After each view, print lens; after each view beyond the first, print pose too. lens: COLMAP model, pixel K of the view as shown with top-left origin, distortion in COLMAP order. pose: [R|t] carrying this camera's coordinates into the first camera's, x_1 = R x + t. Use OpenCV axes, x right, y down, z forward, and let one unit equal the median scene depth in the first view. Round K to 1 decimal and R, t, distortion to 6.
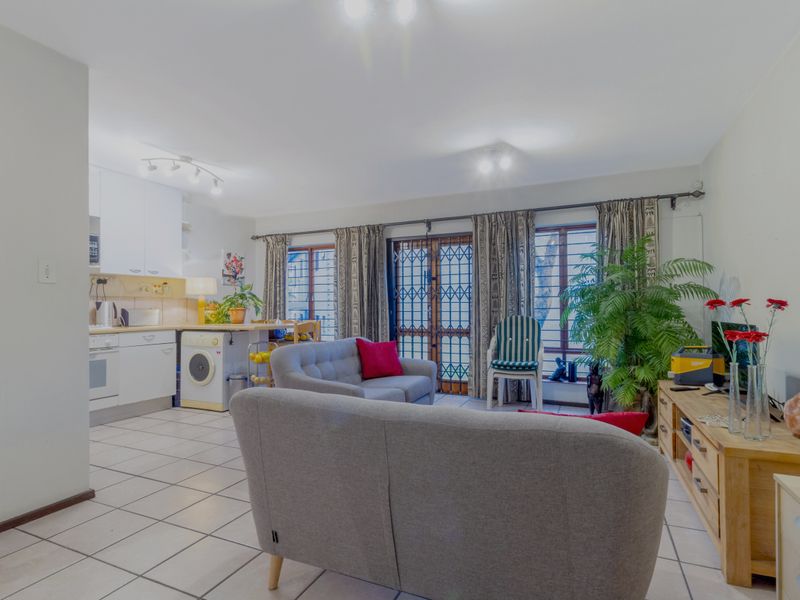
lens RADIAL K [[430.8, 0, 407.6], [0, 430.8, 300.8], [0, 0, 1]] dist [-0.002793, 0.001046]
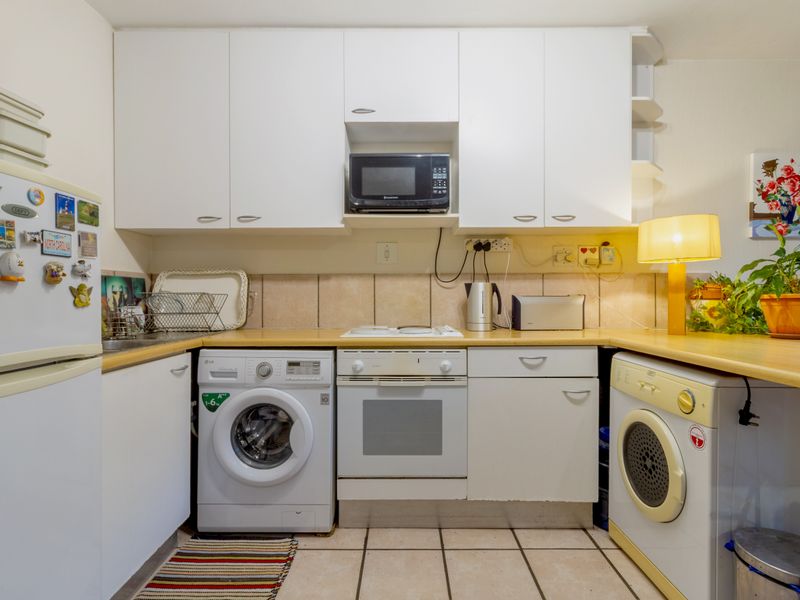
lens RADIAL K [[430.8, 0, 407.6], [0, 430.8, 300.8], [0, 0, 1]] dist [-0.002793, 0.001046]
pose [[0.419521, 0.011982, -0.907666, -0.239999], [0.016254, 0.999653, 0.020709, 0.011353], [0.907600, -0.023441, 0.419181, 0.660891]]
